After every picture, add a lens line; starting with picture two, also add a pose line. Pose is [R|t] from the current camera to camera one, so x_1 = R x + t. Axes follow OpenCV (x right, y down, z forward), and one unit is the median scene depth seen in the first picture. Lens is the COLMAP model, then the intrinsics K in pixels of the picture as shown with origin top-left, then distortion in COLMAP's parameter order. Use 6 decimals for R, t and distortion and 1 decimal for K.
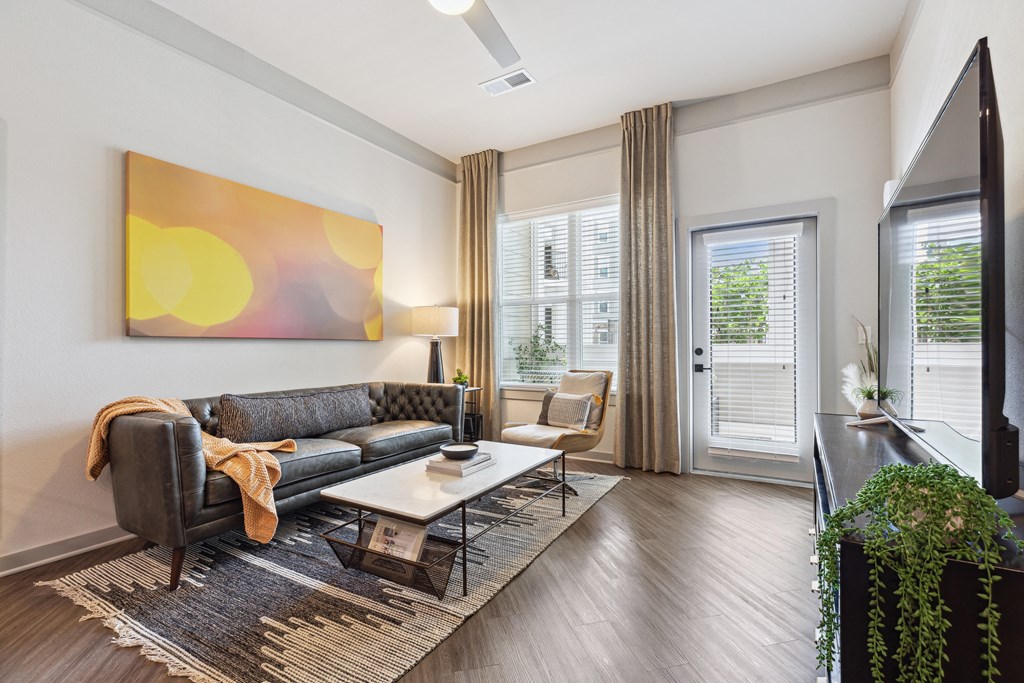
lens RADIAL K [[466.7, 0, 512.0], [0, 466.7, 341.5], [0, 0, 1]] dist [0.000242, 0.000009]
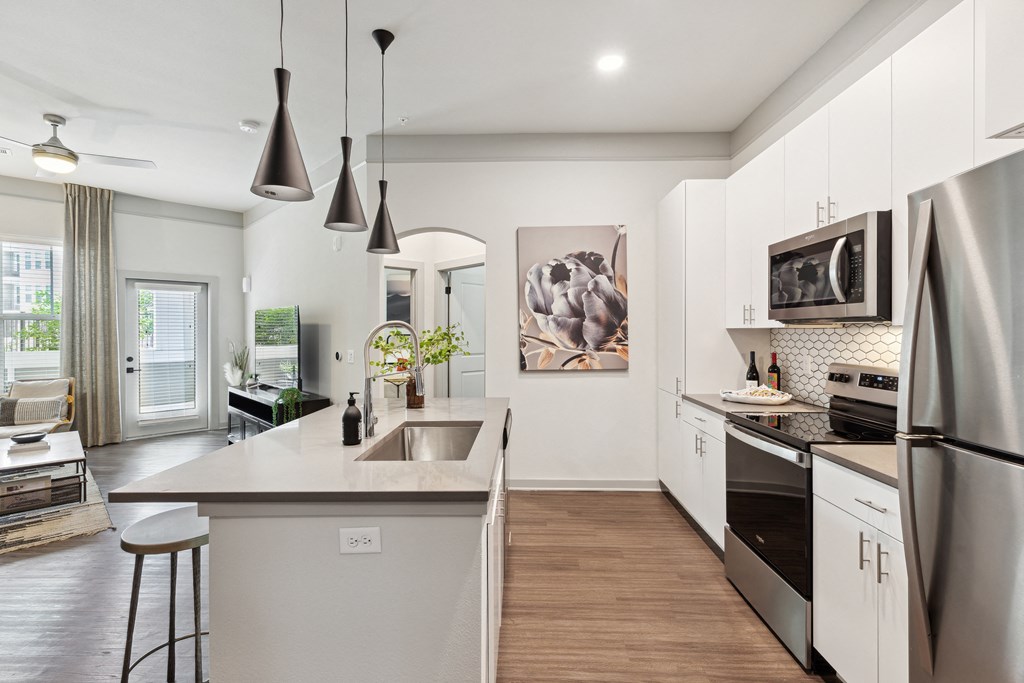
lens RADIAL K [[466.7, 0, 512.0], [0, 466.7, 341.5], [0, 0, 1]] dist [0.000242, 0.000009]
pose [[0.256577, -0.017606, 0.966364, -0.750056], [-0.011152, 0.999714, 0.021175, -0.082808], [-0.966460, -0.016210, 0.256307, -0.582325]]
